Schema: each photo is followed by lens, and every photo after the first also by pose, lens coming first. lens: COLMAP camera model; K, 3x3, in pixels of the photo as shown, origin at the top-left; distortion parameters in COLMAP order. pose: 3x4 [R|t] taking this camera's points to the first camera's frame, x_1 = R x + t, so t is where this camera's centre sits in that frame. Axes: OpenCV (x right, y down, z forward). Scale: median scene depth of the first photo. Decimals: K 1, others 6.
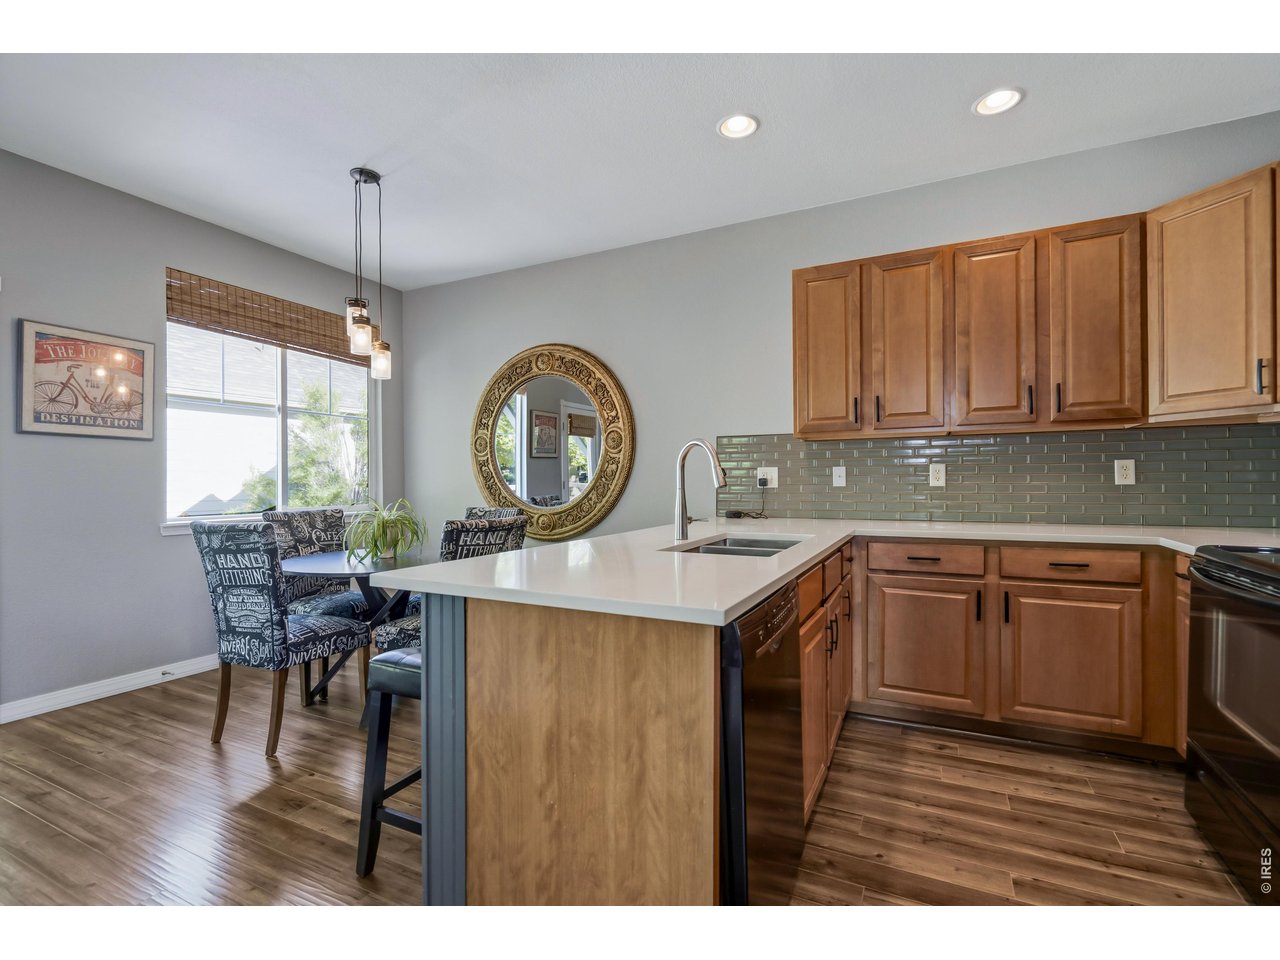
lens RADIAL K [[589.6, 0, 644.5], [0, 589.6, 482.2], [0, 0, 1]] dist [-0.002361, 0.000337]
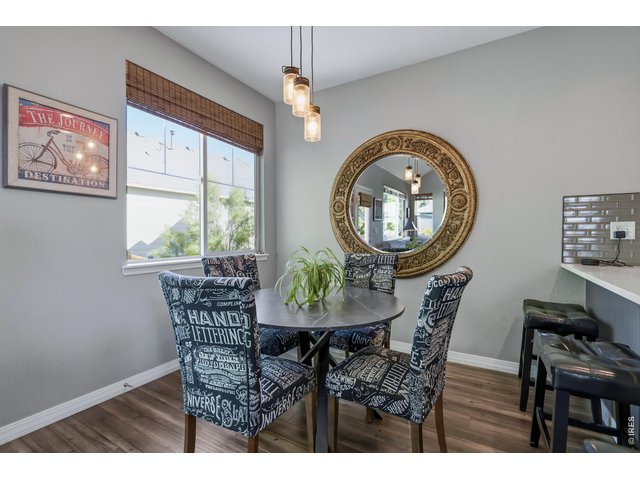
lens RADIAL K [[295.0, 0, 321.9], [0, 295.0, 238.8], [0, 0, 1]] dist [-0.004633, 0.000055]
pose [[0.997638, 0.005117, -0.068506, -0.419652], [-0.004277, 0.999914, 0.012414, 0.003779], [0.068564, -0.012092, 0.997573, 0.478270]]
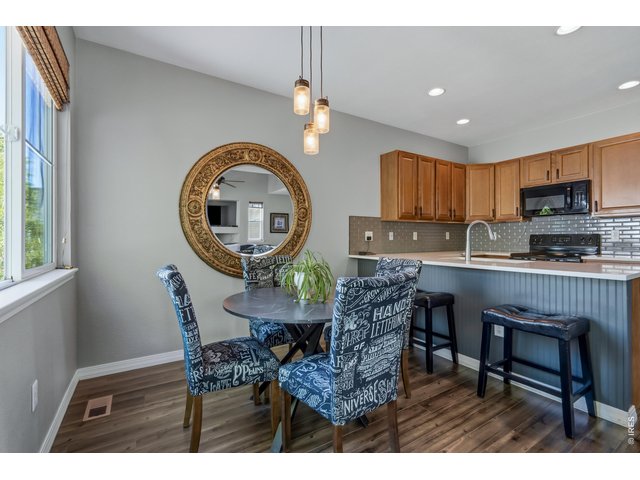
lens RADIAL K [[295.0, 0, 321.9], [0, 295.0, 238.8], [0, 0, 1]] dist [-0.004633, 0.000055]
pose [[0.521114, 0.003231, 0.853481, -1.033548], [0.001008, 0.999990, -0.004401, 0.007804], [-0.853486, 0.003154, 0.521106, 0.709533]]
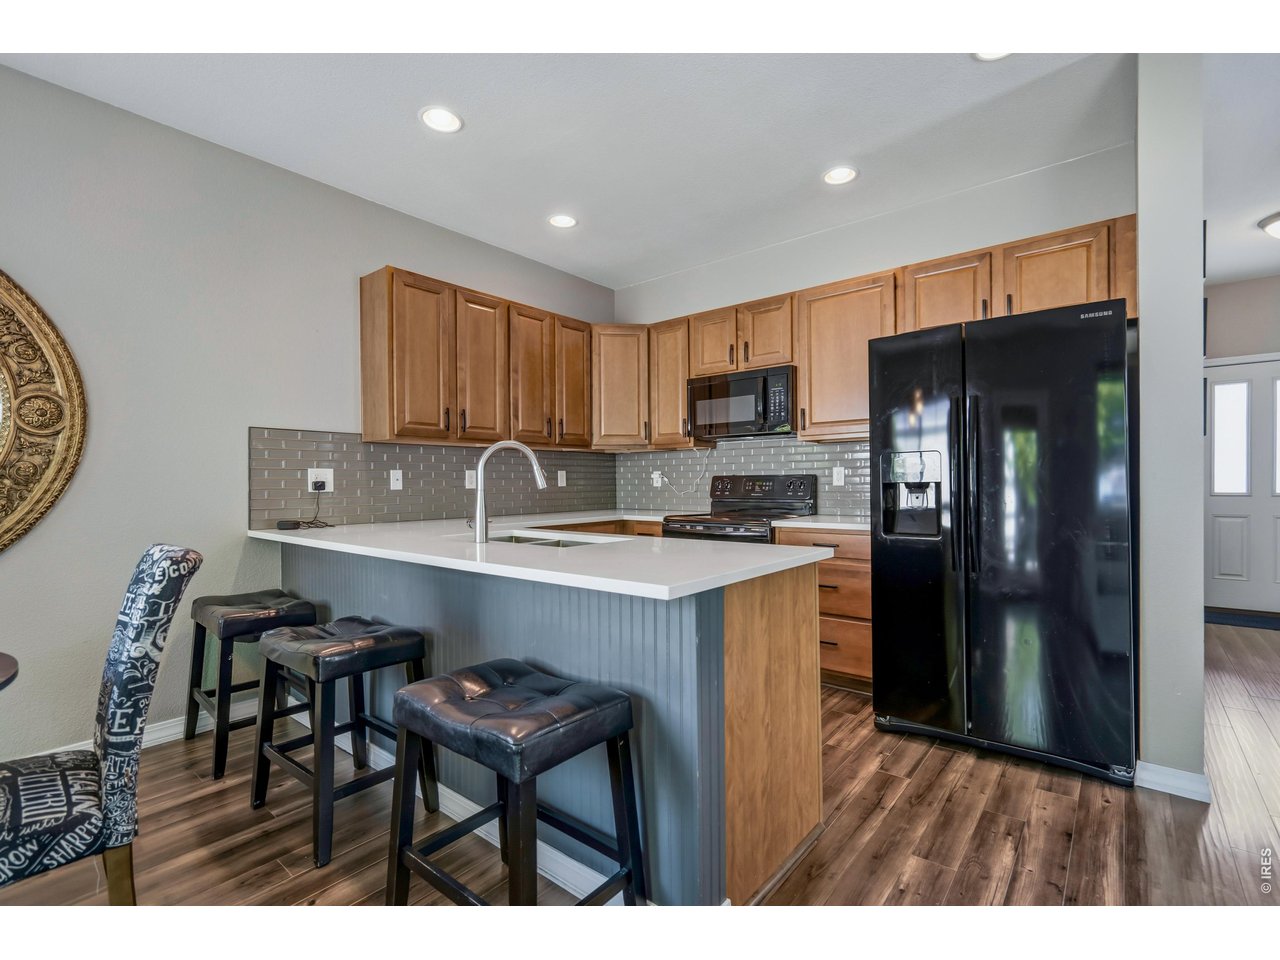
lens RADIAL K [[589.6, 0, 644.5], [0, 589.6, 482.2], [0, 0, 1]] dist [-0.002361, 0.000337]
pose [[0.223385, 0.004573, 0.974720, -0.659485], [0.007077, 0.999955, -0.006313, 0.004635], [-0.974705, 0.008308, 0.223343, 0.421597]]
